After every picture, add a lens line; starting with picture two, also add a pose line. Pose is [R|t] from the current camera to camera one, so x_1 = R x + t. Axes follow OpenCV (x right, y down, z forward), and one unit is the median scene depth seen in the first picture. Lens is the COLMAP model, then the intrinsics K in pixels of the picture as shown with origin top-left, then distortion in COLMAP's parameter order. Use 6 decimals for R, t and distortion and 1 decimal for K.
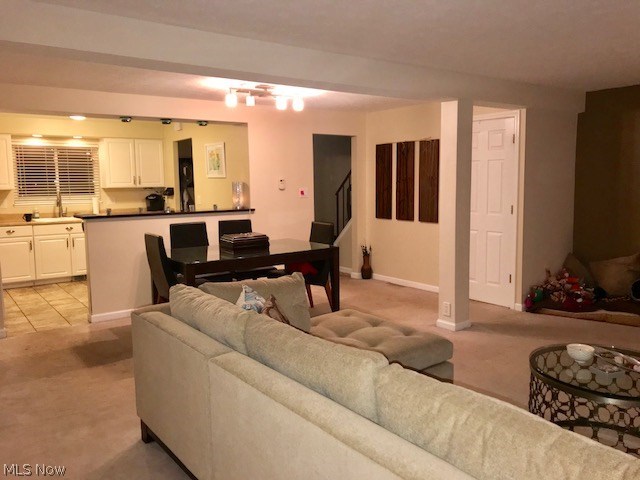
lens RADIAL K [[535.7, 0, 320.0], [0, 535.7, 240.0], [0, 0, 1]] dist [0.006584, 0.005142]
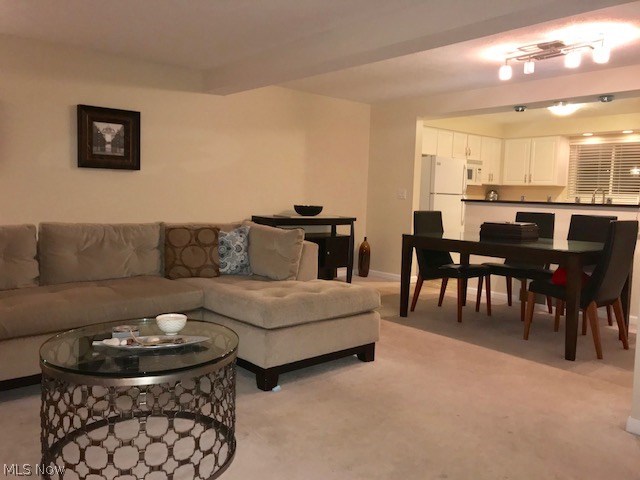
lens RADIAL K [[535.7, 0, 320.0], [0, 535.7, 240.0], [0, 0, 1]] dist [0.006584, 0.005142]
pose [[0.079082, 0.096186, -0.992217, 0.612227], [-0.136695, 0.986978, 0.084783, -0.013689], [0.987451, 0.128927, 0.091201, 0.542397]]
